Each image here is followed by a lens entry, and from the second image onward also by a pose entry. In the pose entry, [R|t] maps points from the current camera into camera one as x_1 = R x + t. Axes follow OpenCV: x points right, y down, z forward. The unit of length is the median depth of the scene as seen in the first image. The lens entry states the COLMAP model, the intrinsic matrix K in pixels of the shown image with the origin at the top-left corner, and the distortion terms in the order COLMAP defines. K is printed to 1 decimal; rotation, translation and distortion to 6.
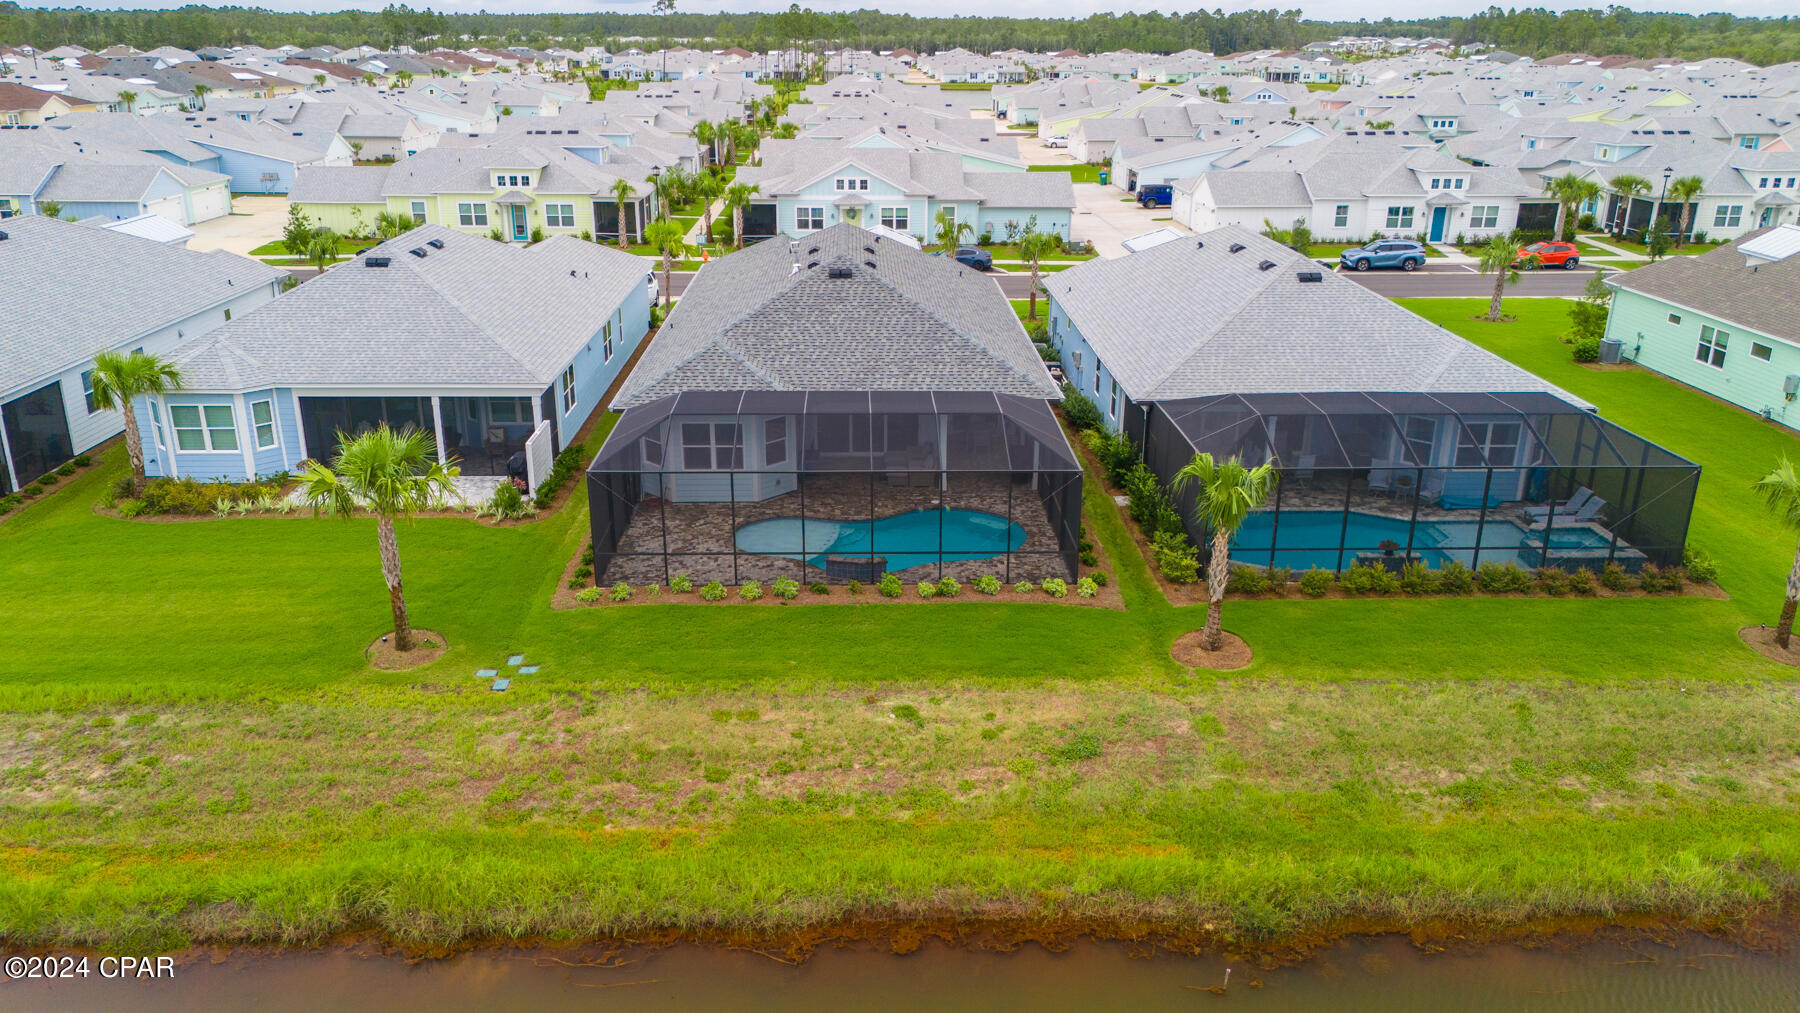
lens RADIAL K [[1322.5, 0, 895.5], [0, 1322.5, 502.1], [0, 0, 1]] dist [0.103110, -0.143733]
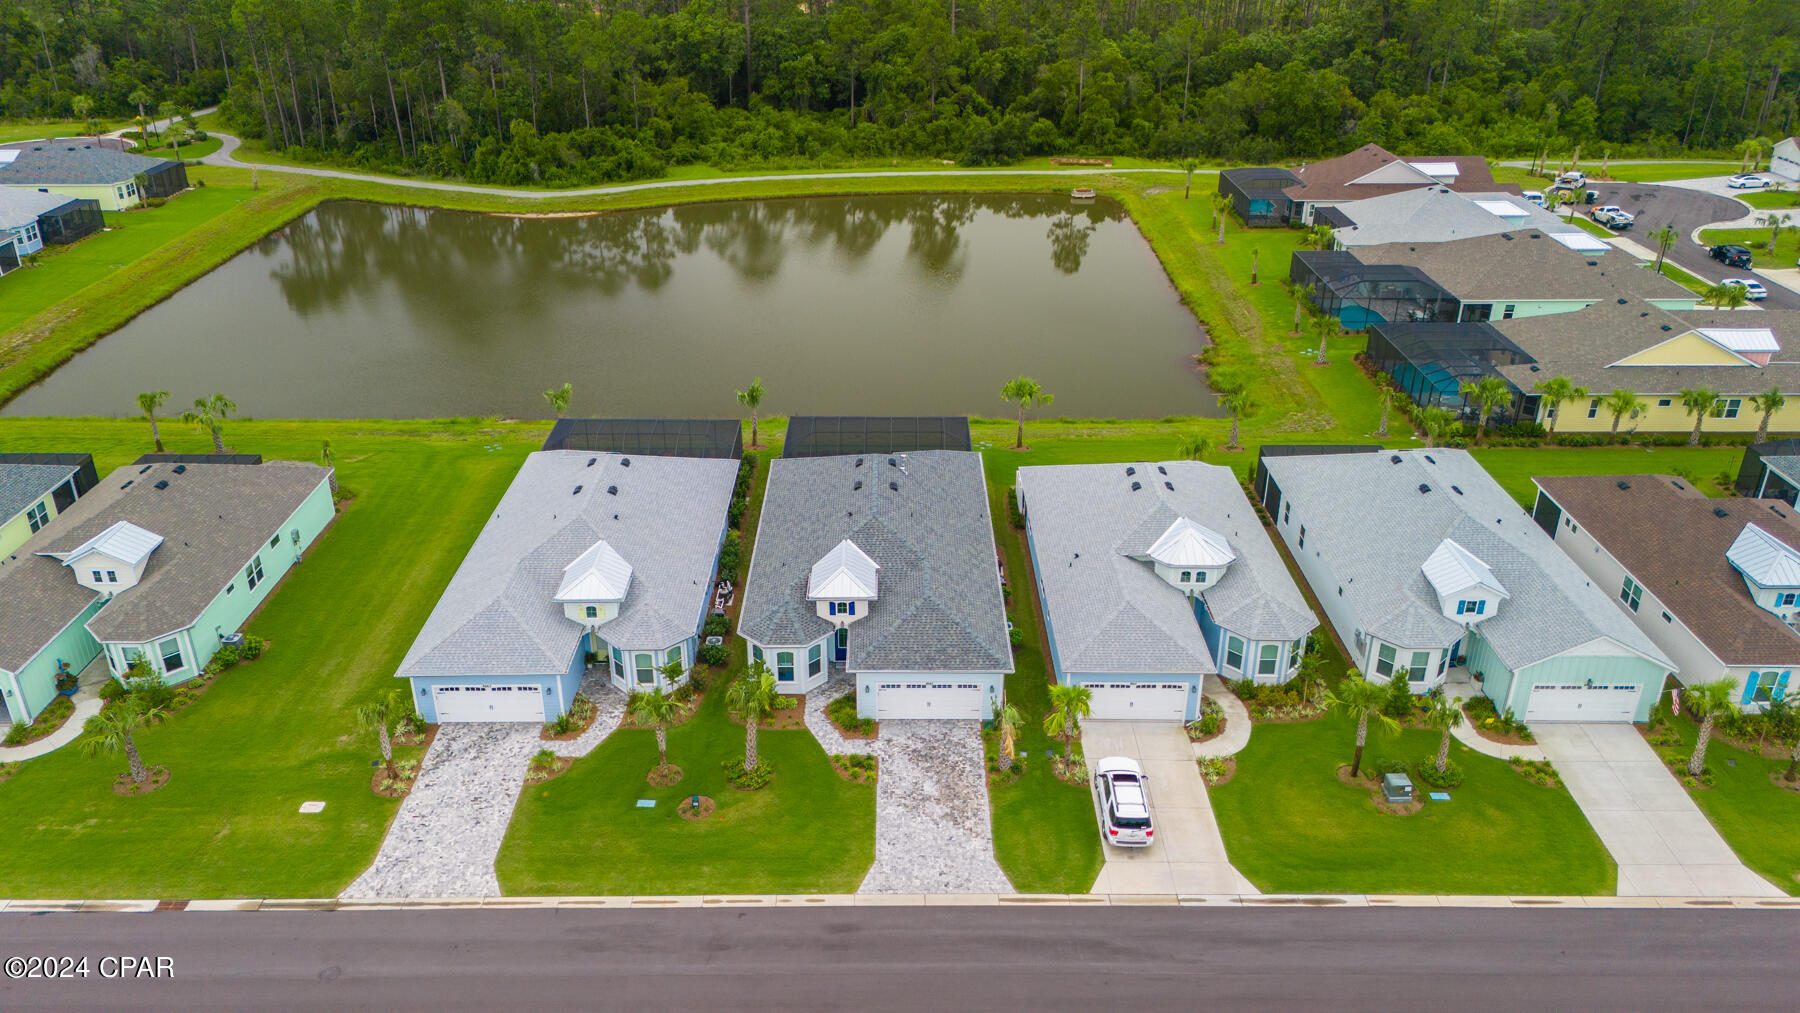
lens RADIAL K [[1322.5, 0, 895.5], [0, 1322.5, 502.1], [0, 0, 1]] dist [0.103110, -0.143733]
pose [[-0.999565, -0.023610, 0.017701, -0.084226], [-0.004078, 0.704612, 0.709581, -1.152727], [-0.029226, 0.709200, -0.704401, 1.895051]]
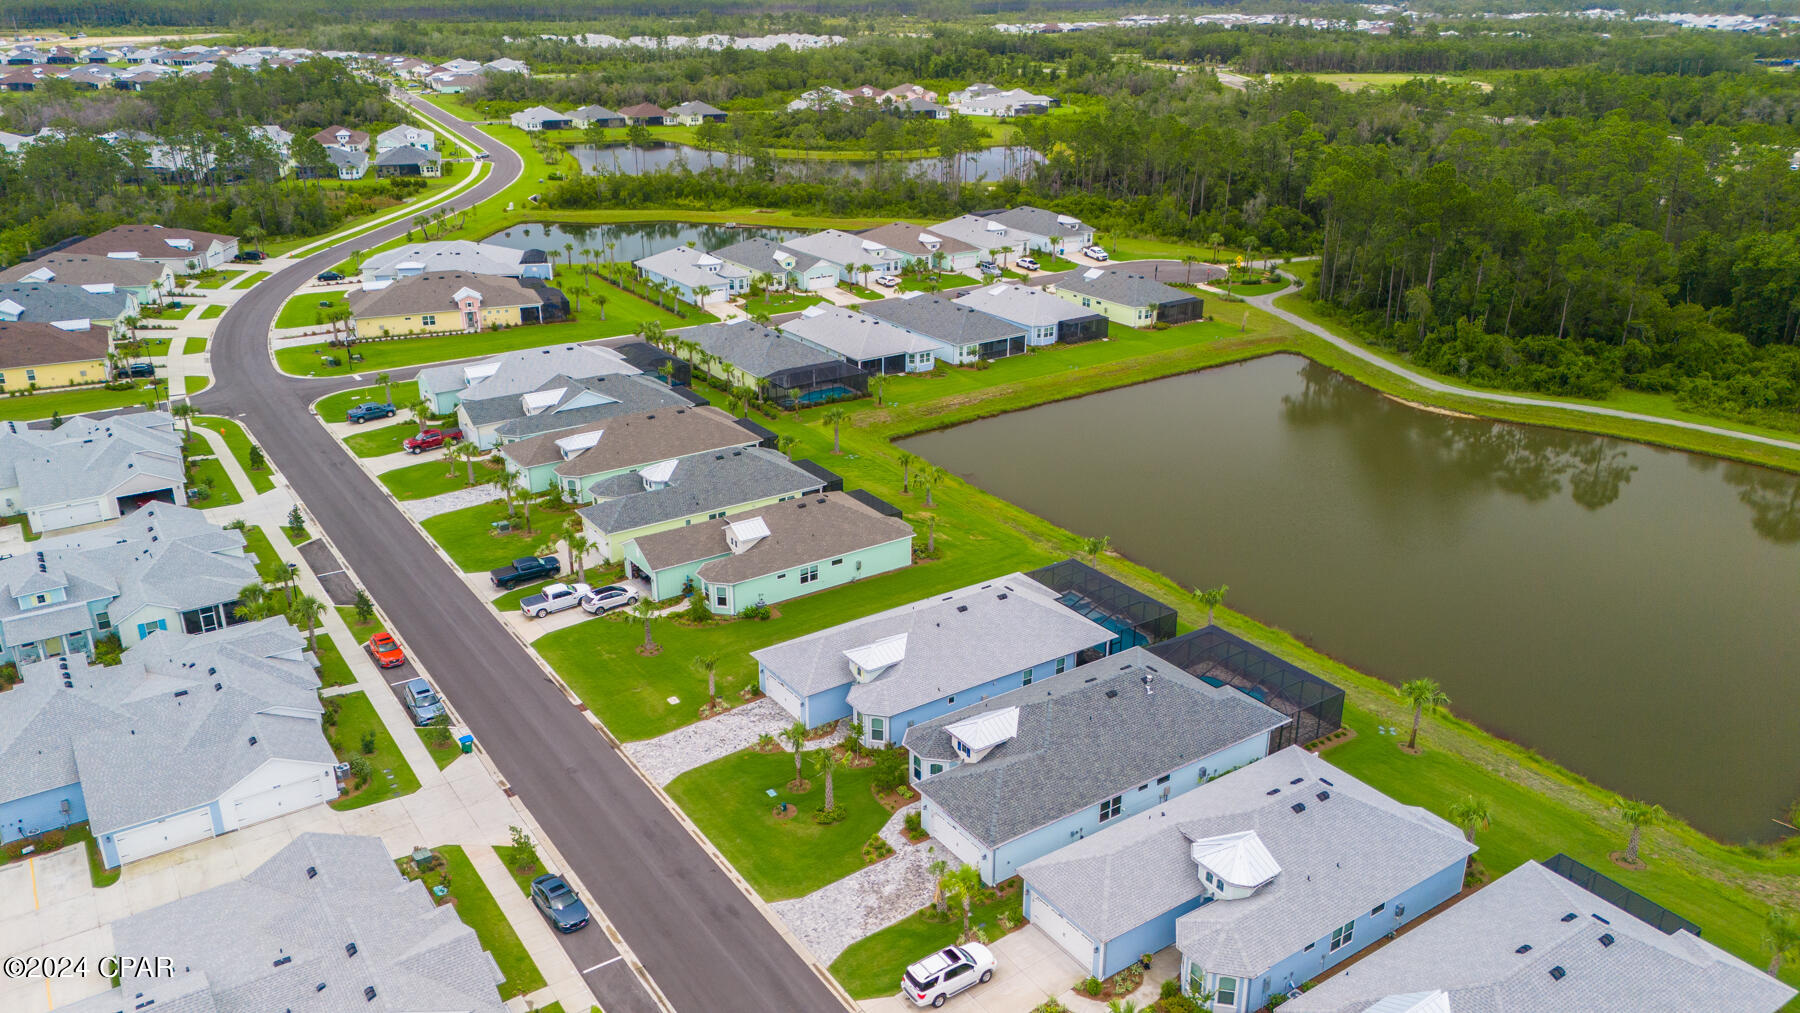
lens RADIAL K [[1322.5, 0, 895.5], [0, 1322.5, 502.1], [0, 0, 1]] dist [0.103110, -0.143733]
pose [[-0.538702, -0.320066, 0.779332, -1.112787], [0.271390, 0.809796, 0.520172, -1.289638], [-0.797589, 0.491720, -0.349376, 1.569822]]
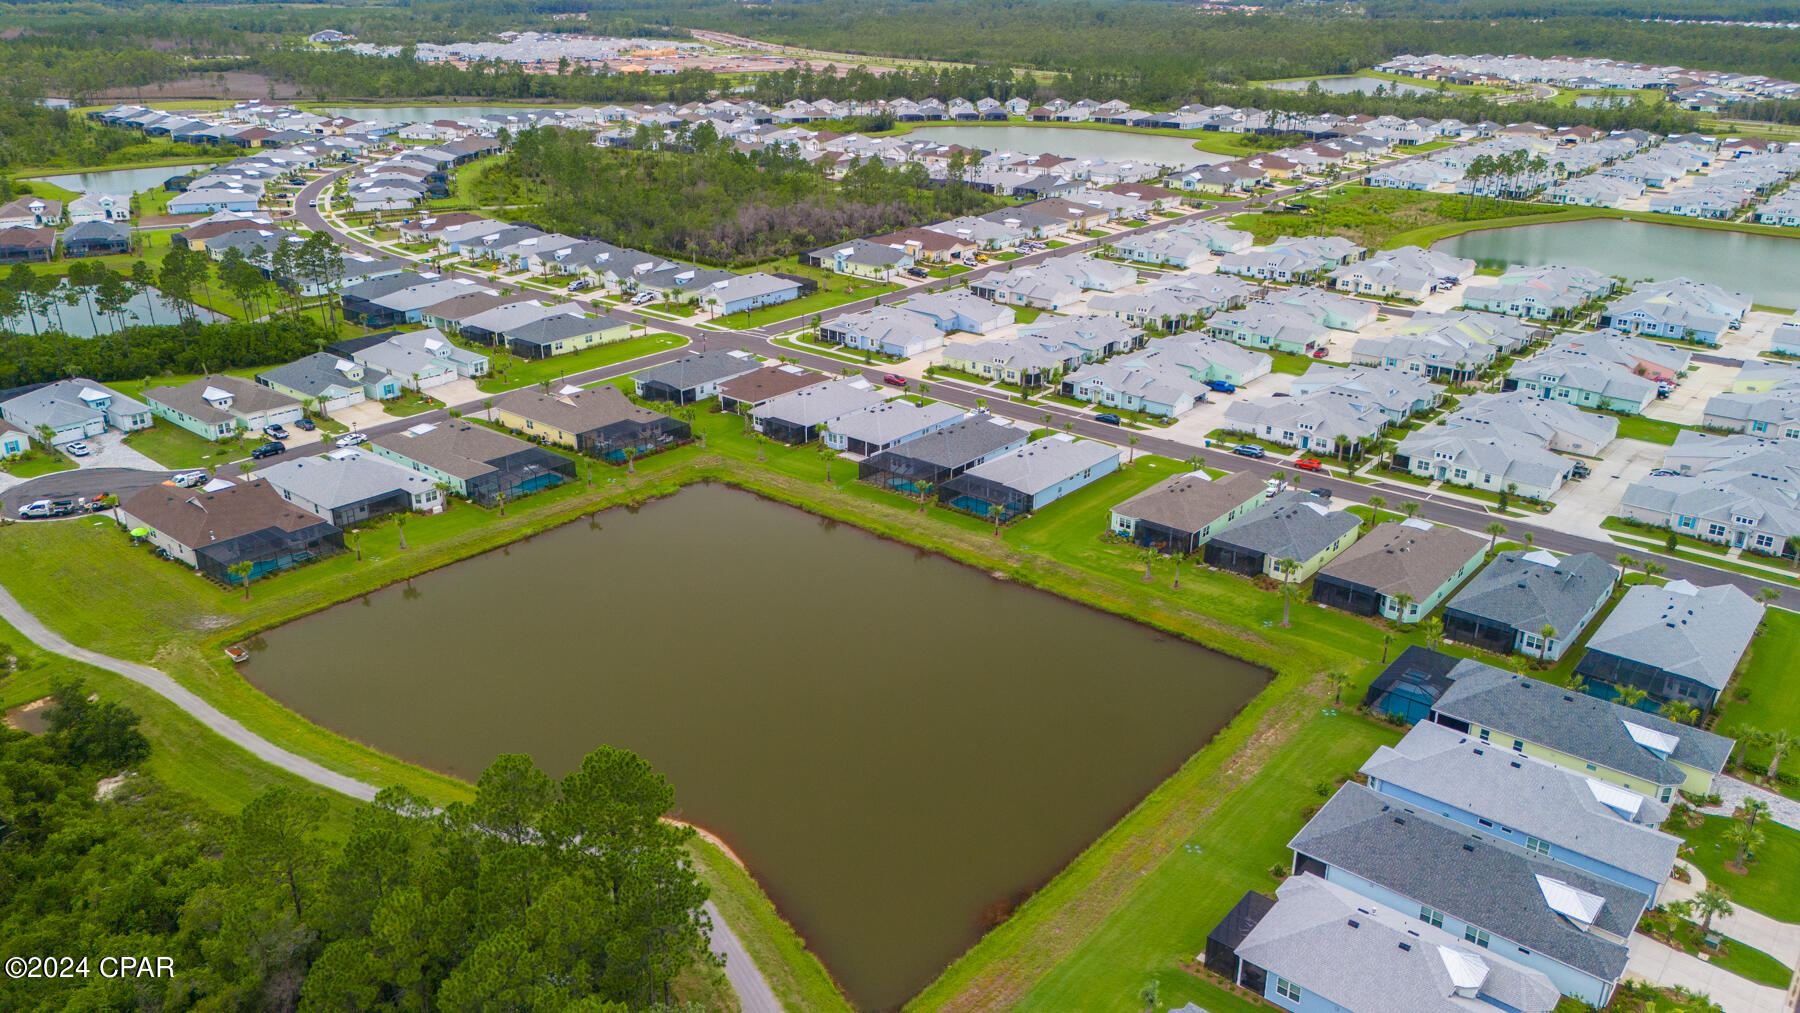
lens RADIAL K [[1322.5, 0, 895.5], [0, 1322.5, 502.1], [0, 0, 1]] dist [0.103110, -0.143733]
pose [[0.744371, 0.239478, -0.623348, 2.369396], [-0.217885, 0.969495, 0.112273, -0.357521], [0.631220, 0.052245, 0.773843, -2.302987]]
